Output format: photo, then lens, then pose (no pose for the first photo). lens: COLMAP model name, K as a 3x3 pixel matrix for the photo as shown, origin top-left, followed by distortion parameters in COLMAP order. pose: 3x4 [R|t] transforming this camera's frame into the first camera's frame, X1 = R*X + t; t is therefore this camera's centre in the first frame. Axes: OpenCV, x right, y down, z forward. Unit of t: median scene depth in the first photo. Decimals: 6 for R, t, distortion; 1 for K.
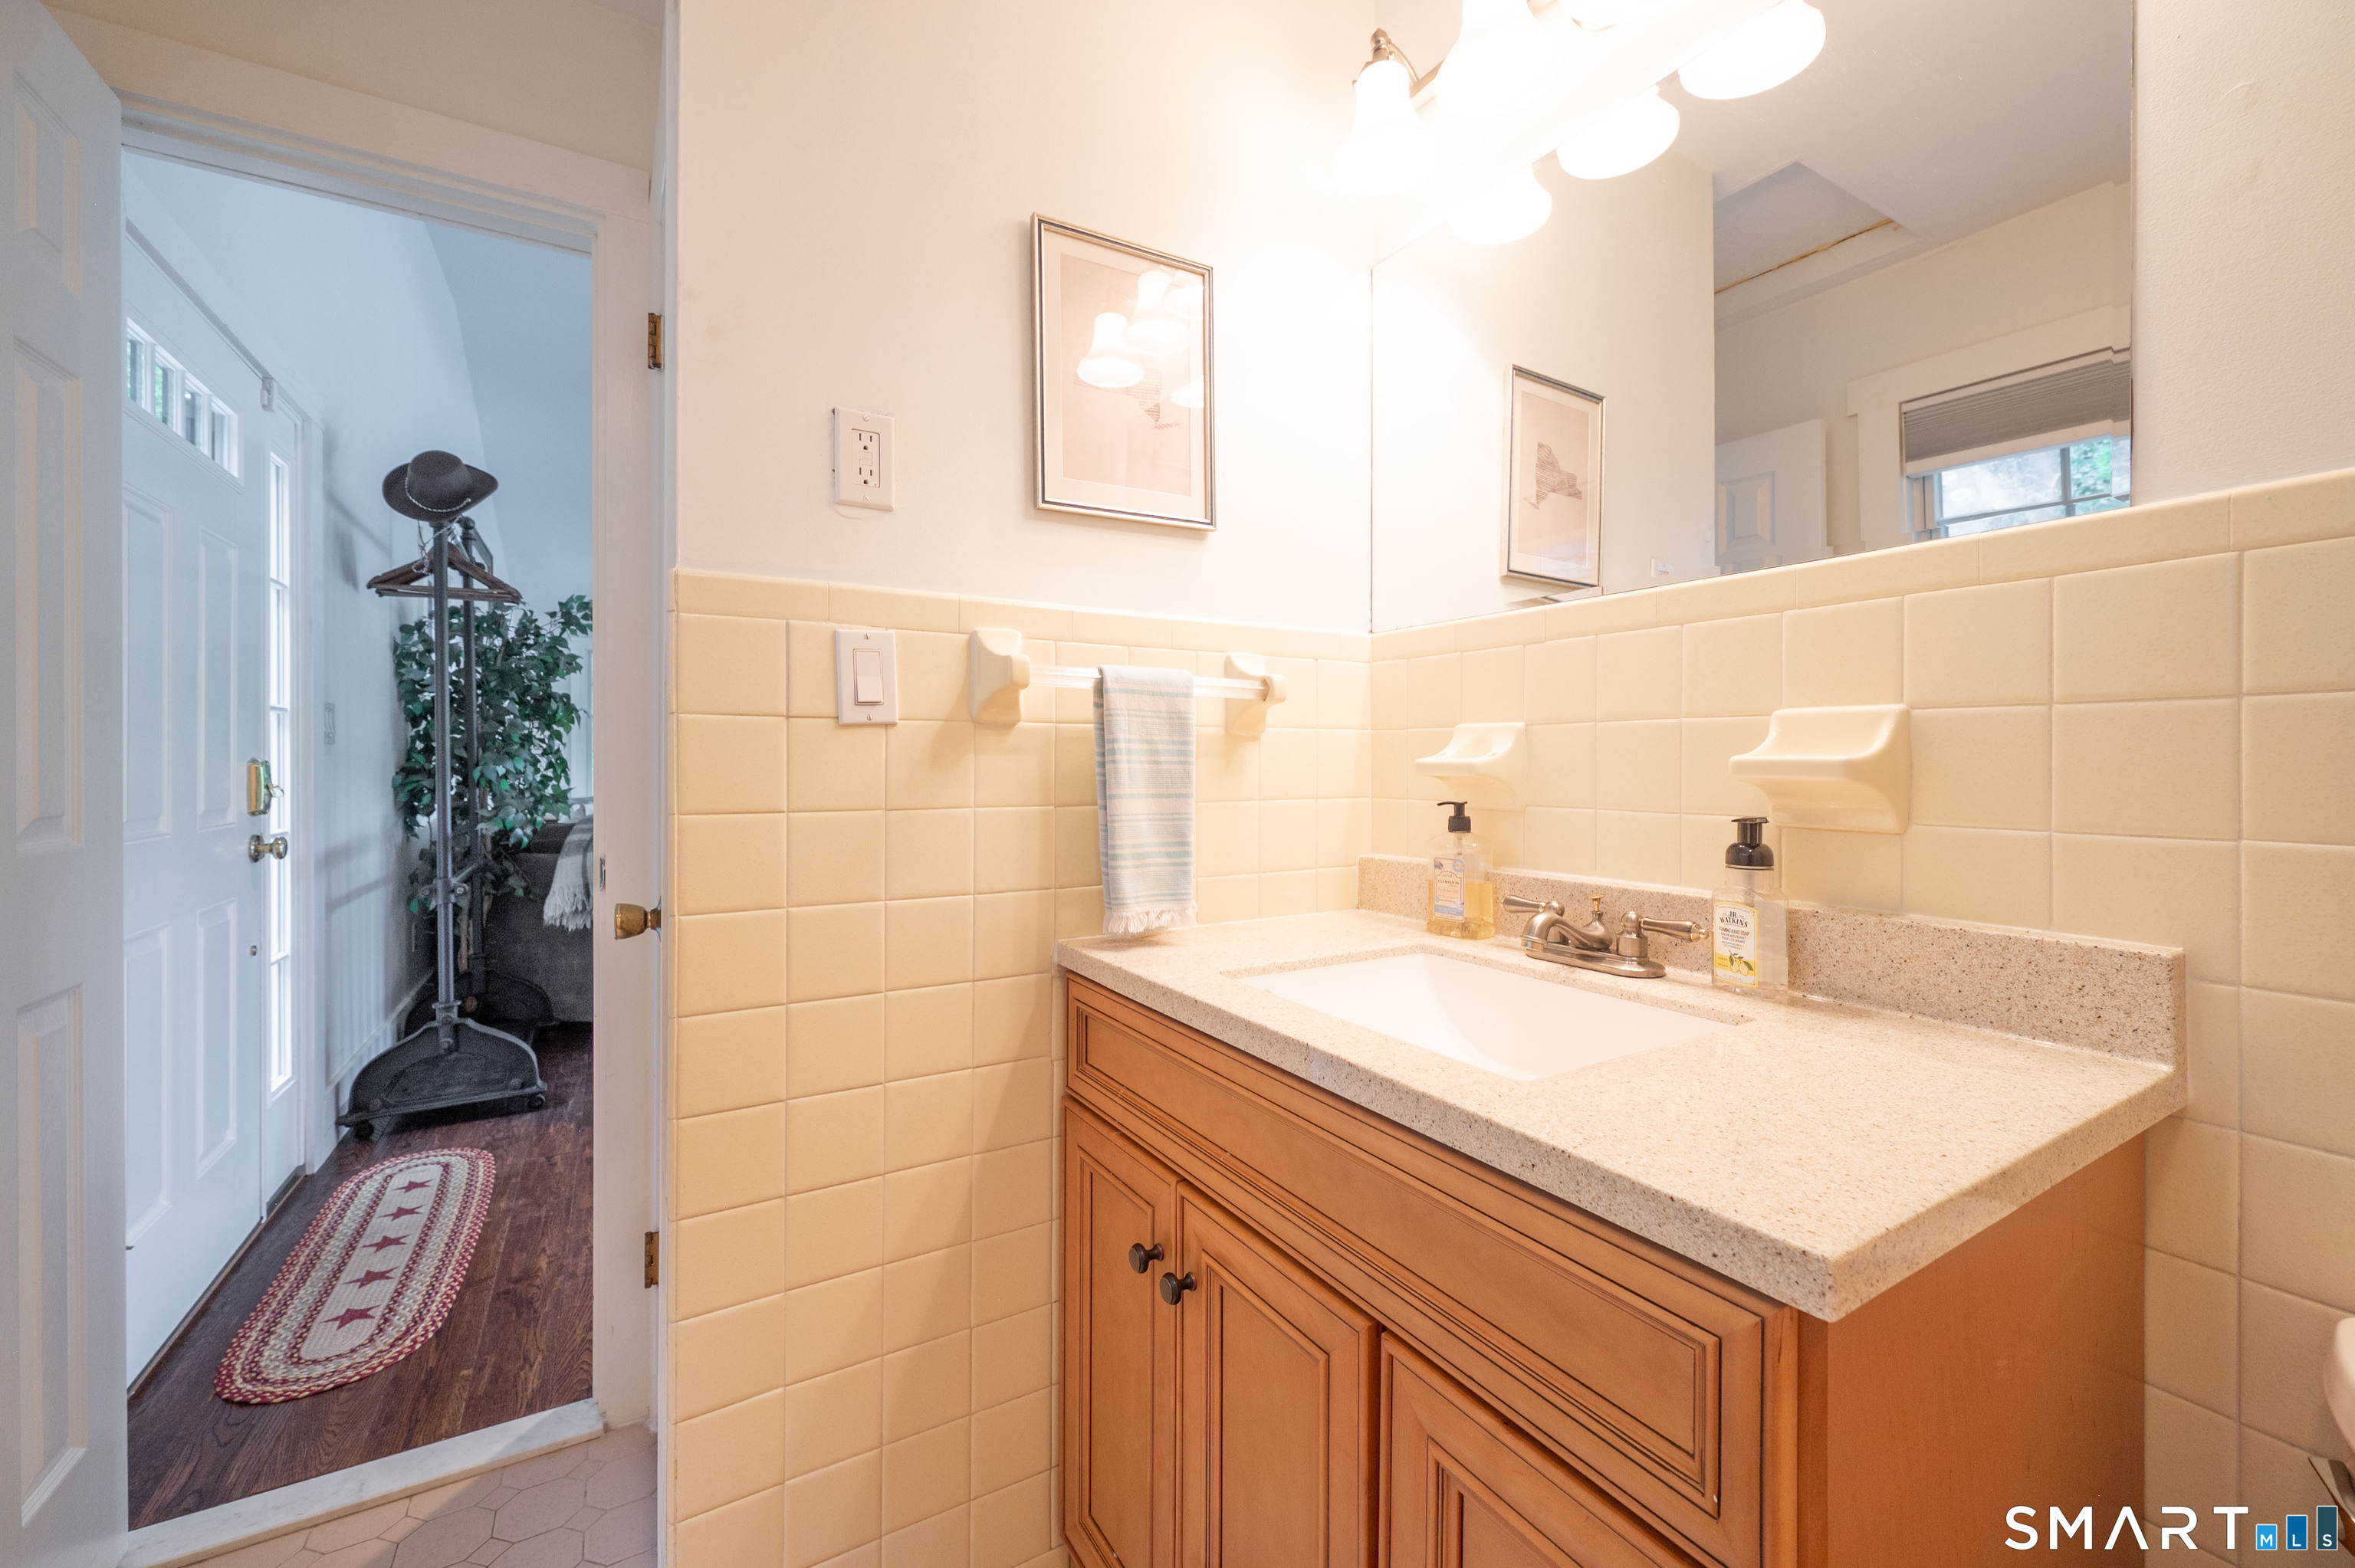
lens RADIAL K [[948.2, 0, 1199.4], [0, 948.2, 759.7], [0, 0, 1]] dist [-0.001514, -0.000206]
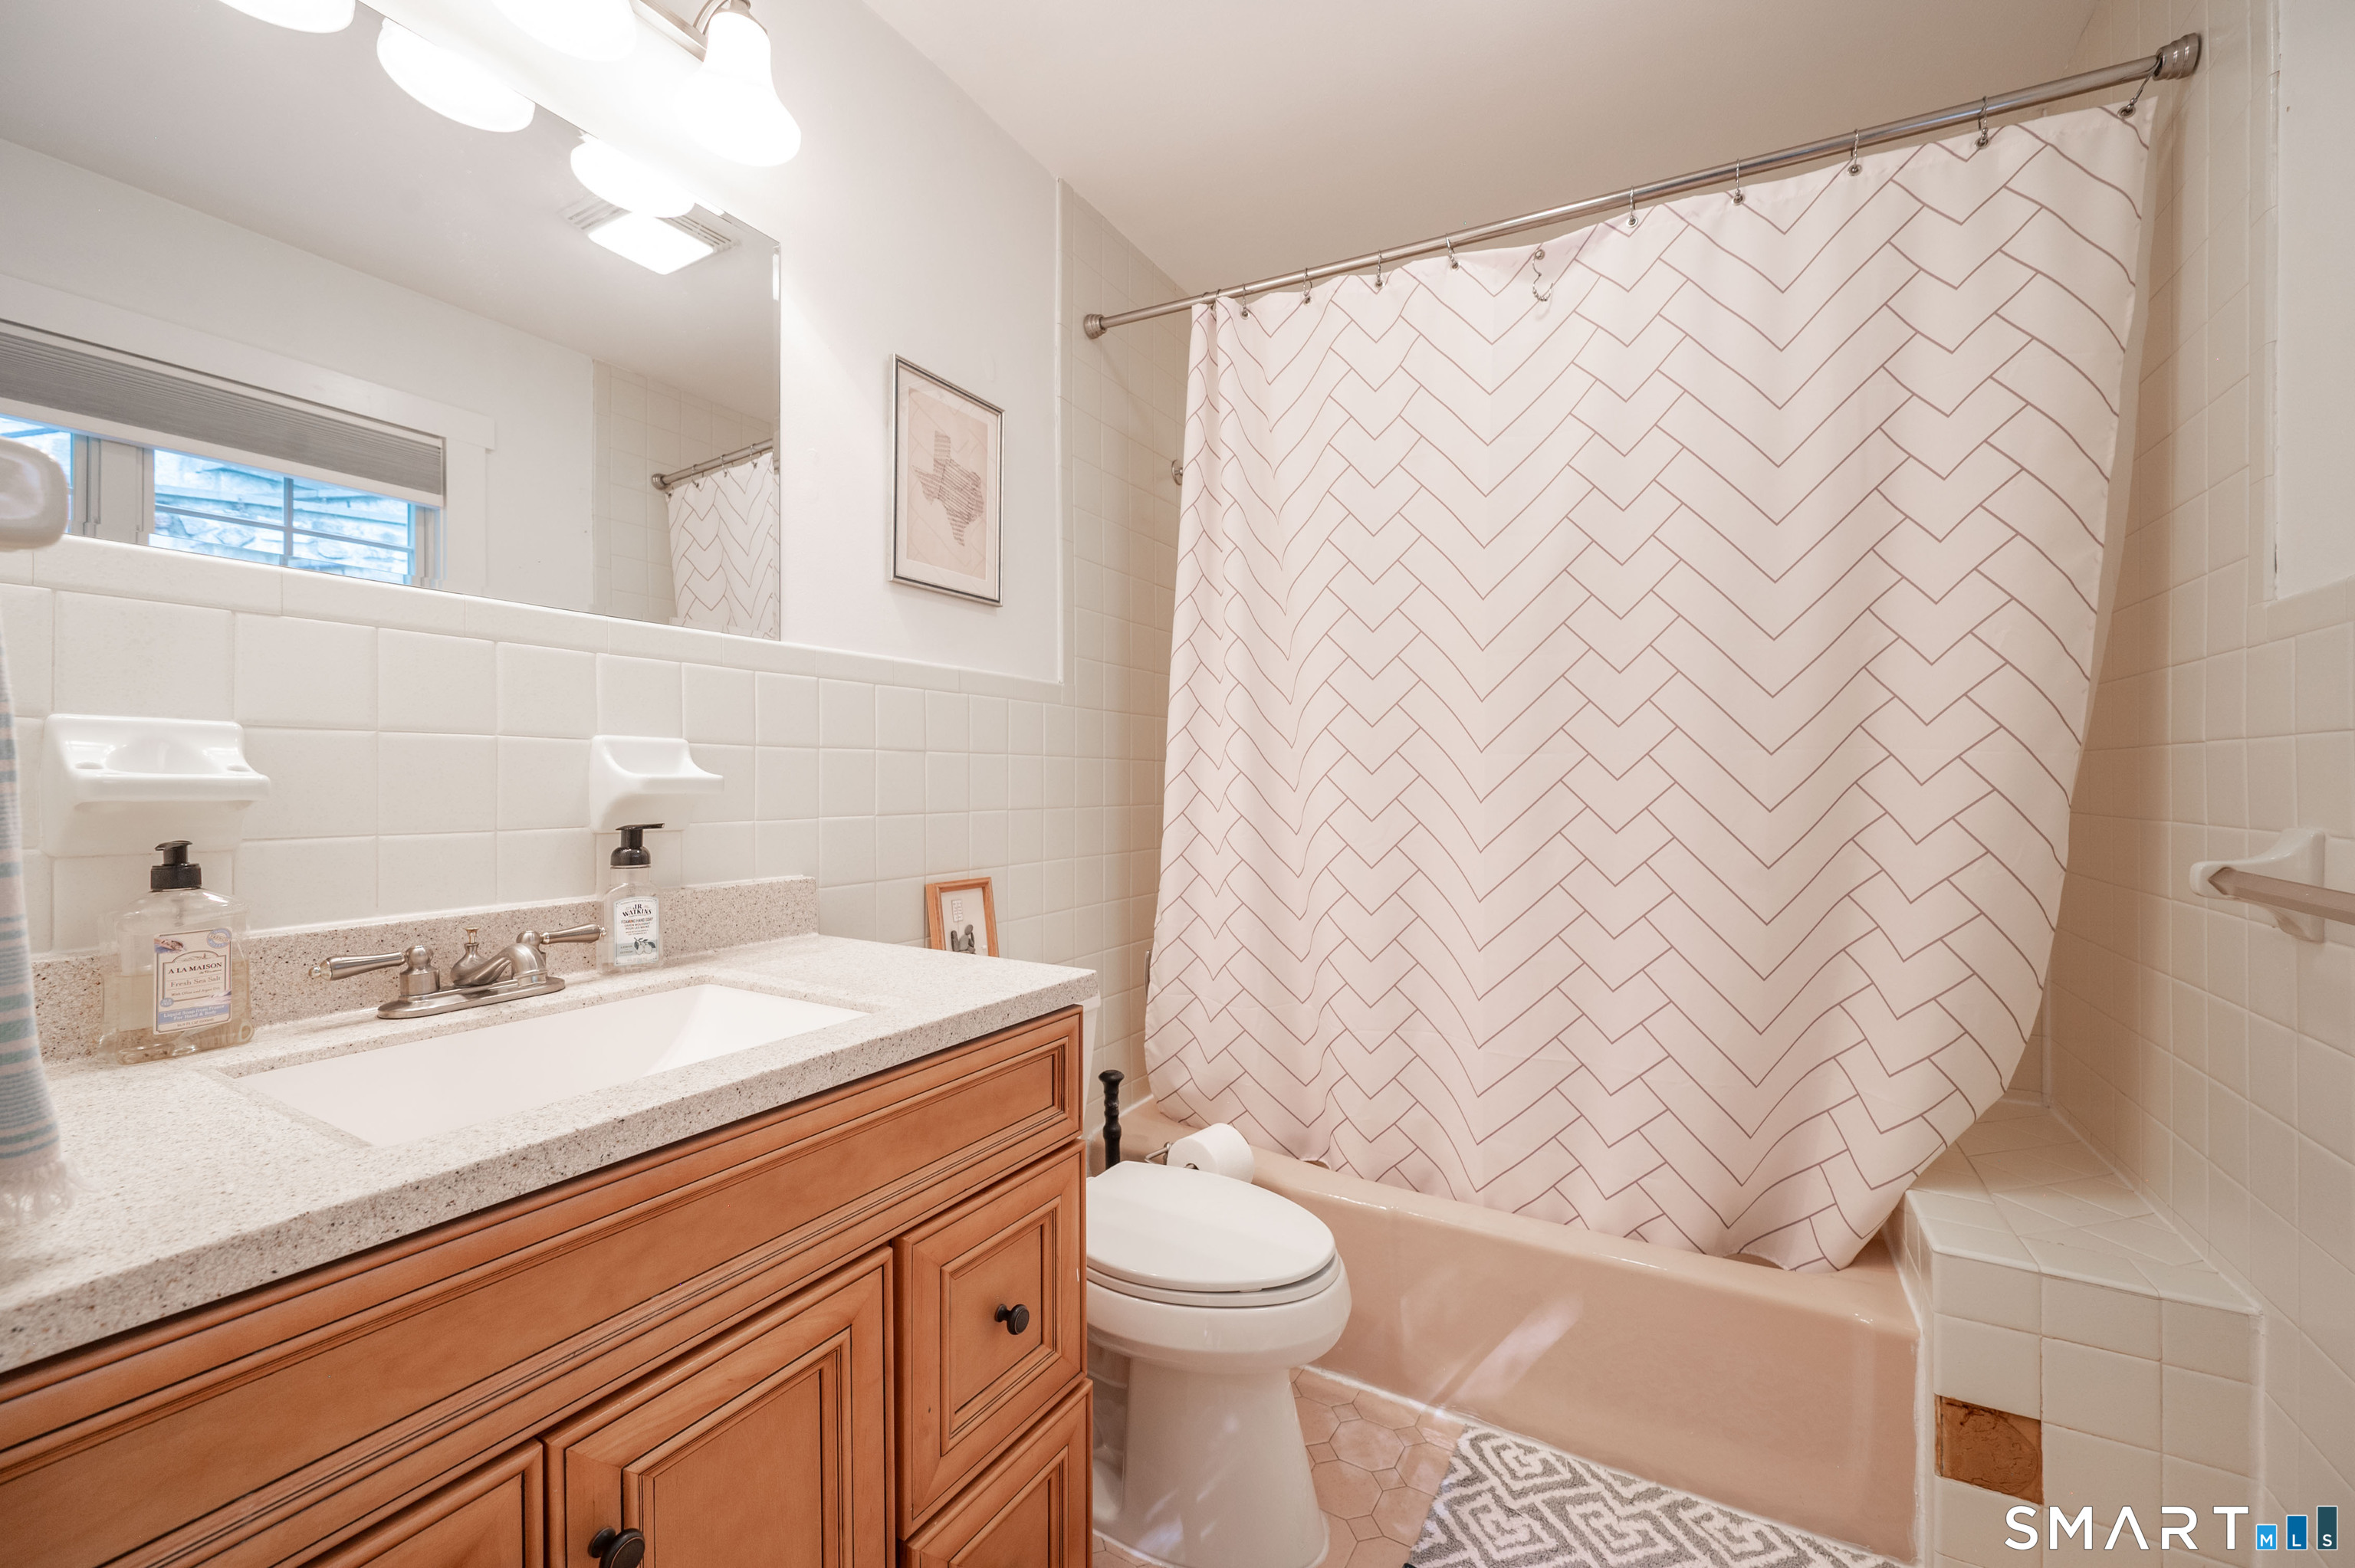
lens RADIAL K [[948.2, 0, 1199.4], [0, 948.2, 759.7], [0, 0, 1]] dist [-0.001514, -0.000206]
pose [[-0.491618, 0.016606, 0.870652, -0.836307], [-0.002216, 0.999791, -0.020320, 0.001180], [-0.870808, -0.011919, -0.491479, 0.984611]]
